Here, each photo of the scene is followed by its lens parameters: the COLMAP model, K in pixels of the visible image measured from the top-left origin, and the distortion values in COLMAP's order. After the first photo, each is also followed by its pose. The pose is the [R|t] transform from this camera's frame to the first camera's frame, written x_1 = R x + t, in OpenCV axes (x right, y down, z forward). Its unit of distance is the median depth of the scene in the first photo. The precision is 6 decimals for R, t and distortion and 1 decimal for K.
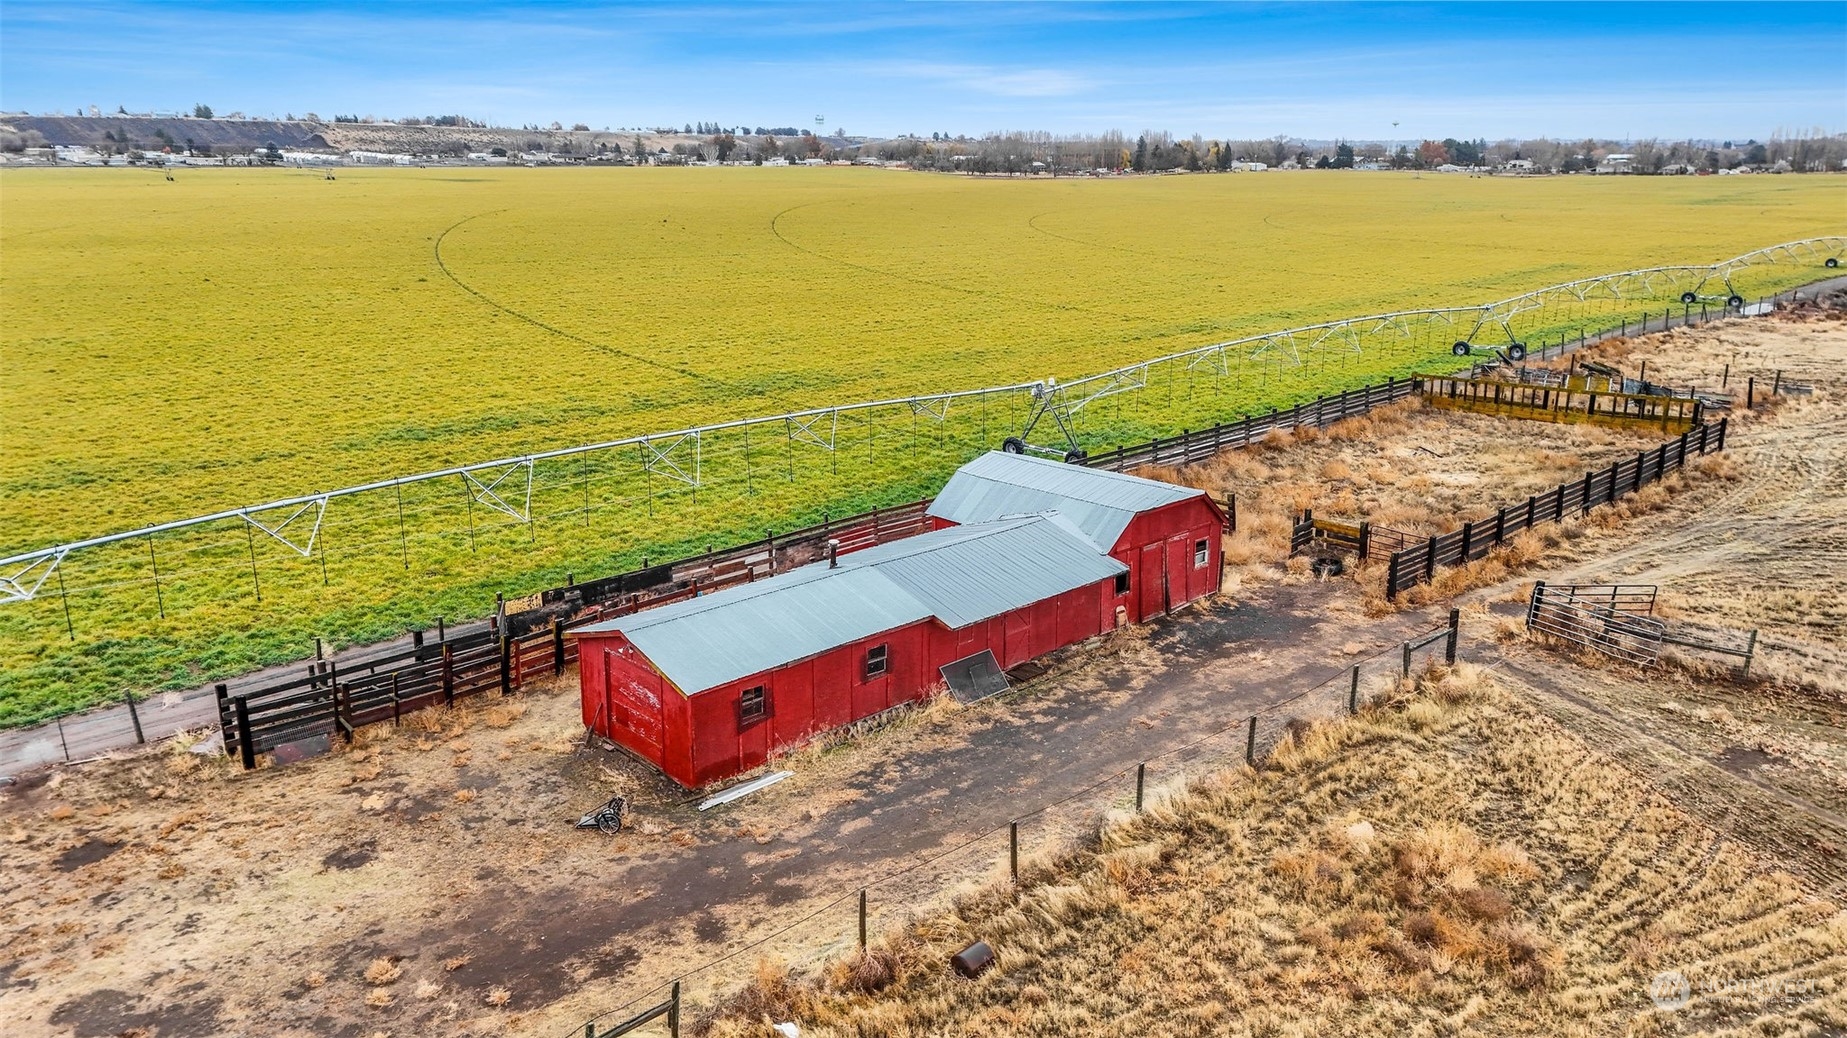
lens RADIAL K [[1362.9, 0, 929.0], [0, 1362.9, 514.3], [0, 0, 1]] dist [0.085358, -0.068953]
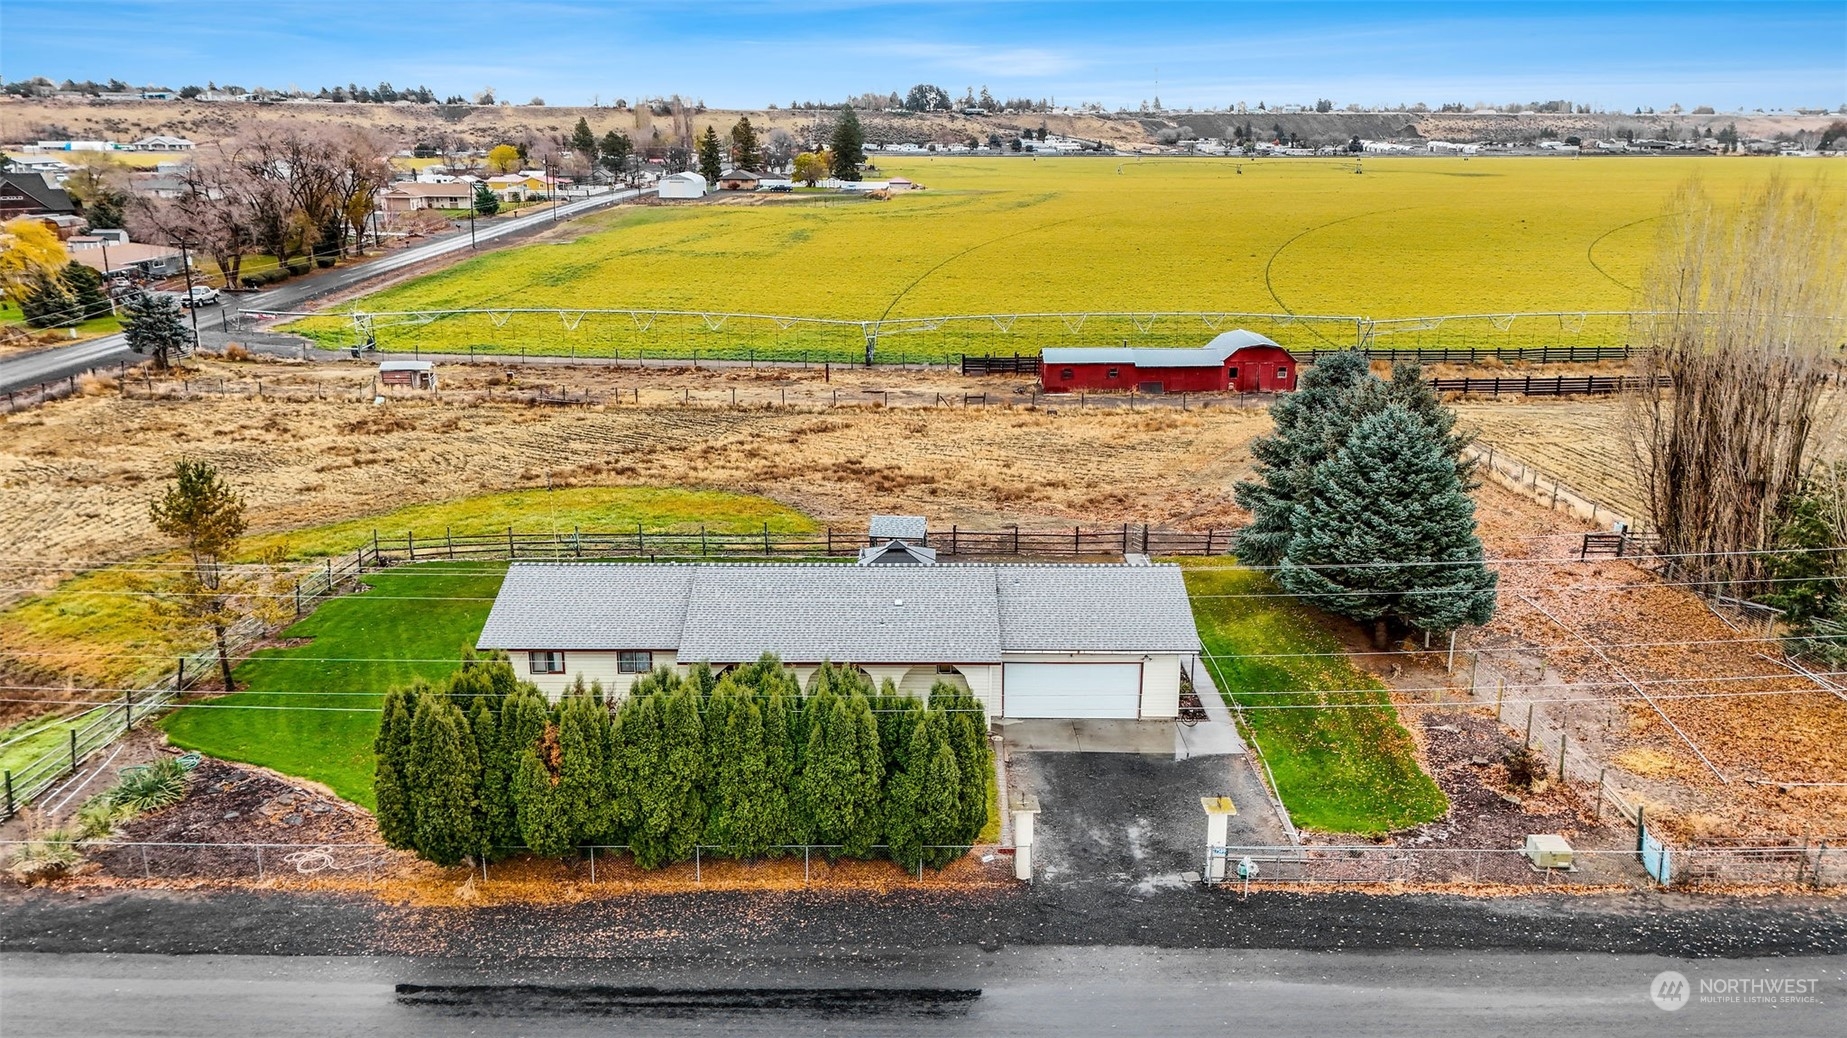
lens RADIAL K [[1362.9, 0, 929.0], [0, 1362.9, 514.3], [0, 0, 1]] dist [0.085358, -0.068953]
pose [[0.729411, 0.191598, -0.656697, 0.088429], [-0.182989, 0.979641, 0.082570, 0.012000], [0.659147, 0.059941, 0.749621, -0.081660]]
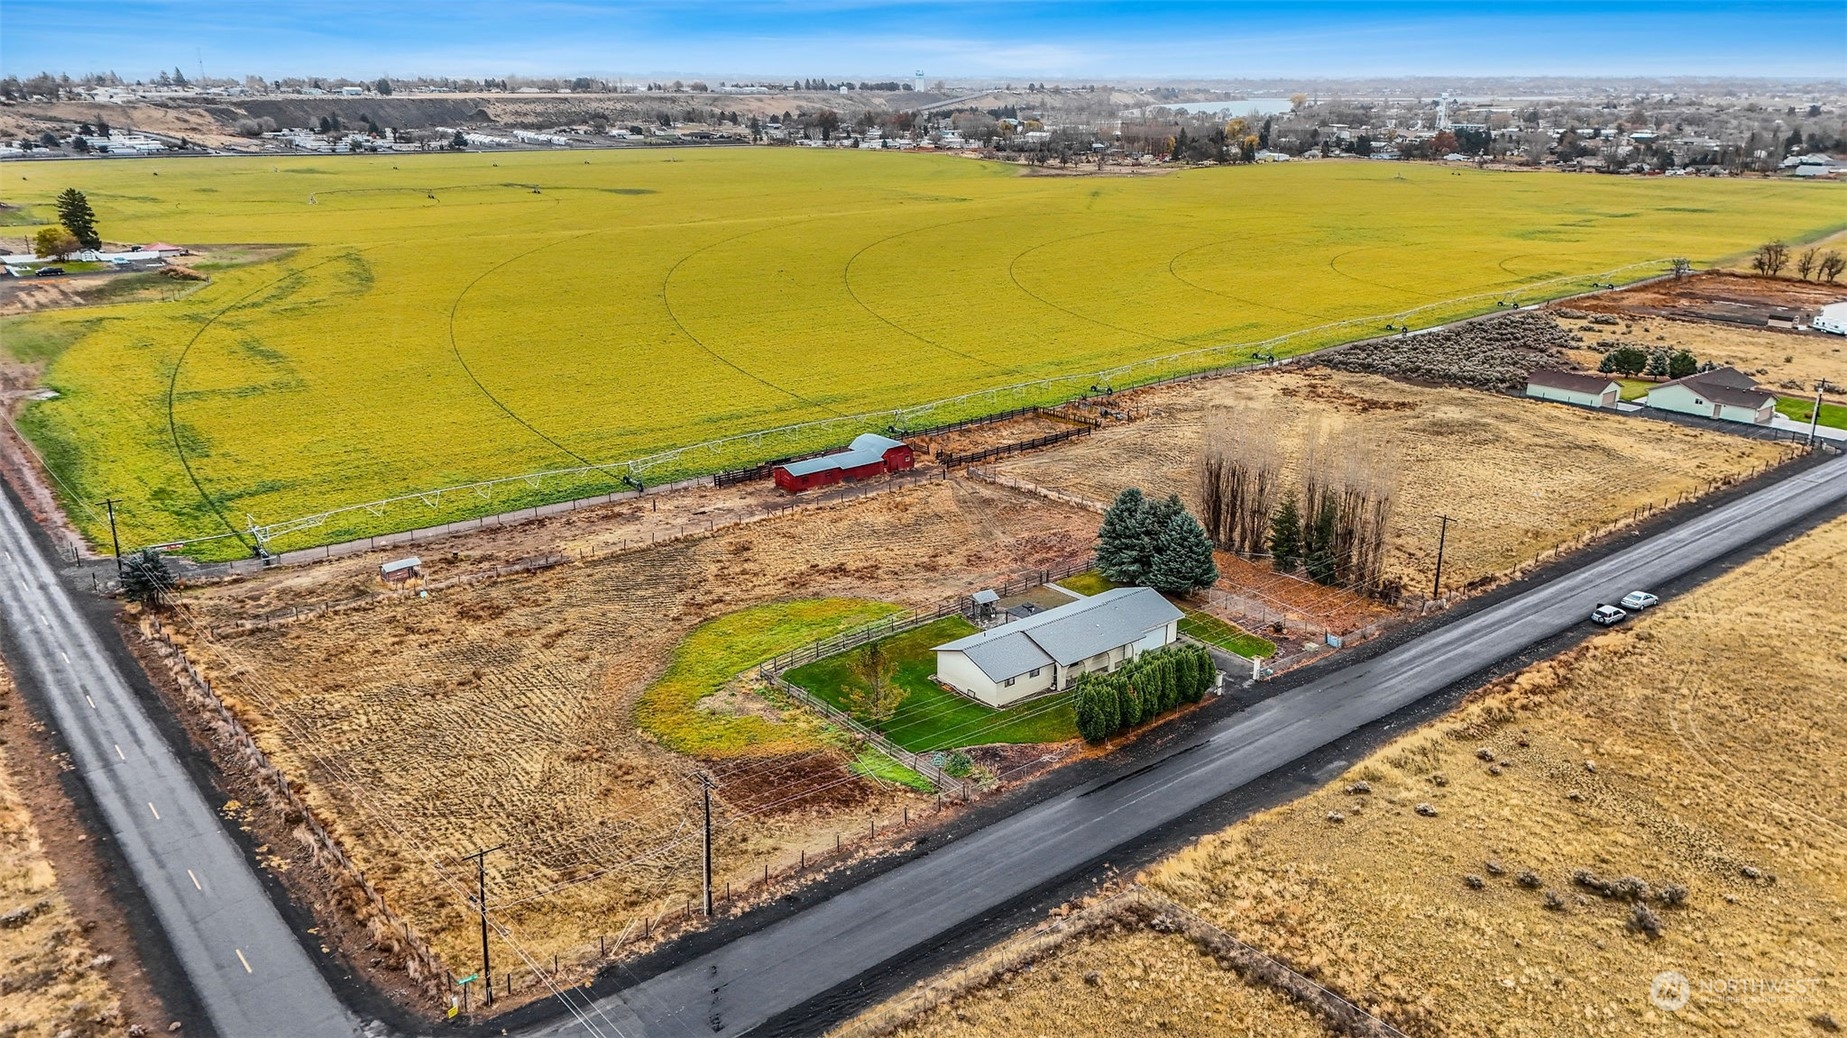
lens RADIAL K [[1362.9, 0, 929.0], [0, 1362.9, 514.3], [0, 0, 1]] dist [0.085358, -0.068953]
pose [[0.997089, 0.026689, -0.071428, 0.035504], [-0.023279, 0.998568, 0.048158, -0.000261], [0.072611, -0.046355, 0.996283, -0.207187]]
